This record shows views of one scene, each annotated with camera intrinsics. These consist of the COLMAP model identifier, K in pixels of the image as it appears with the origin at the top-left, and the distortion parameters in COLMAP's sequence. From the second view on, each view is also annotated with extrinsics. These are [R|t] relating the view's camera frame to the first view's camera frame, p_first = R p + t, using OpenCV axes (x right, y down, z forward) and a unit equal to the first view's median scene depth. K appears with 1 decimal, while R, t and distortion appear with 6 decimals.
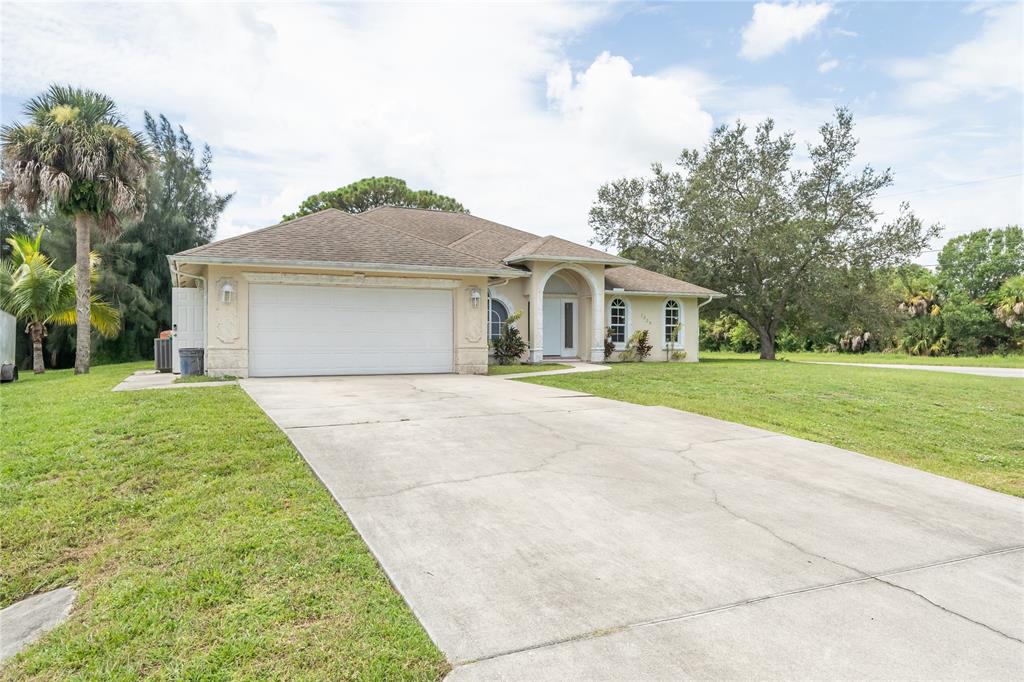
lens RADIAL K [[686.8, 0, 512.2], [0, 686.8, 340.3], [0, 0, 1]] dist [0.003276, 0.001016]
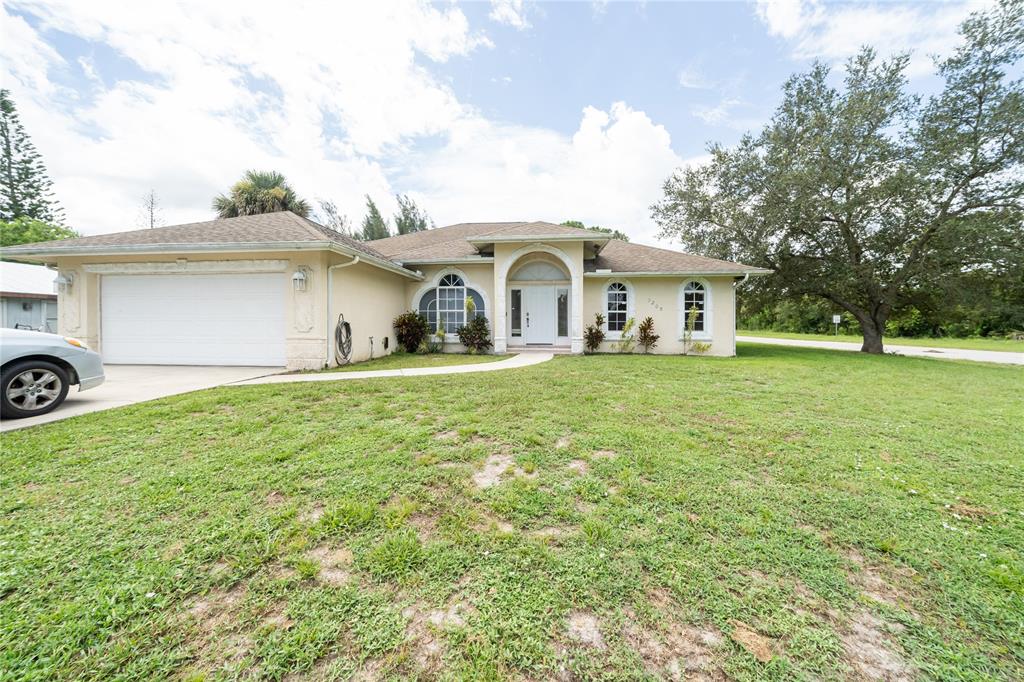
lens RADIAL K [[358.9, 0, 509.6], [0, 358.9, 322.4], [0, 0, 1]] dist [-0.007405, -0.000278]
pose [[0.858898, -0.001627, -0.512144, 0.269371], [-0.002261, 0.999973, -0.006969, -0.004643], [0.512141, 0.007144, 0.858871, 0.520615]]
